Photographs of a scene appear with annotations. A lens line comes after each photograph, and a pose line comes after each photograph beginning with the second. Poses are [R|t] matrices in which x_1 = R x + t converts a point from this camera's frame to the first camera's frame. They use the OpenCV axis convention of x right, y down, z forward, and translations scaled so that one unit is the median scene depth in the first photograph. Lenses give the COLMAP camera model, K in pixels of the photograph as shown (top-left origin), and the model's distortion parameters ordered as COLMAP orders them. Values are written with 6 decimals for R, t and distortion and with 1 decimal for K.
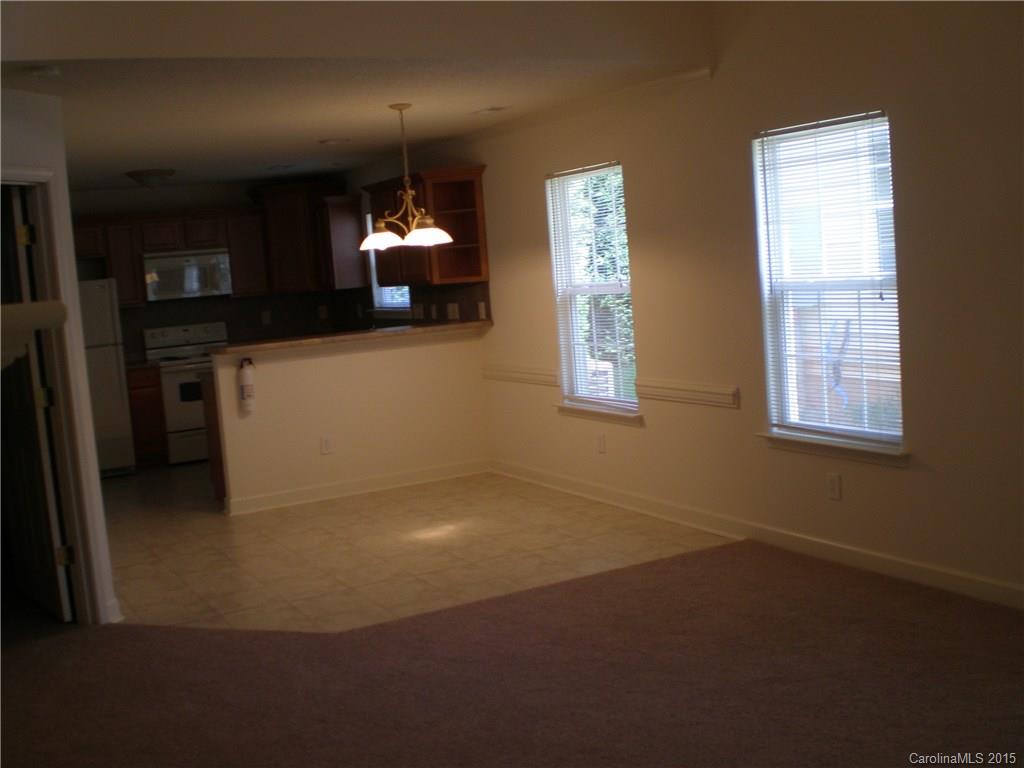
lens RADIAL K [[1141.6, 0, 512.0], [0, 1141.6, 384.0], [0, 0, 1]] dist [-0.117402, -0.003170]
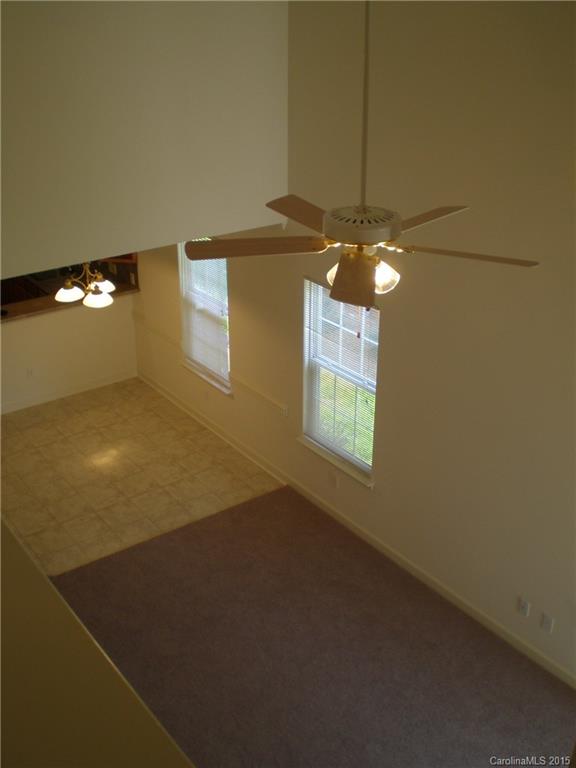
lens RADIAL K [[856.2, 0, 288.0], [0, 856.2, 384.0], [0, 0, 1]] dist [-0.117402, -0.003170]
pose [[0.986427, 0.007635, 0.164024, -0.009703], [-0.061242, 0.943946, 0.324368, -0.422857], [-0.152353, -0.330010, 0.931602, -0.170885]]
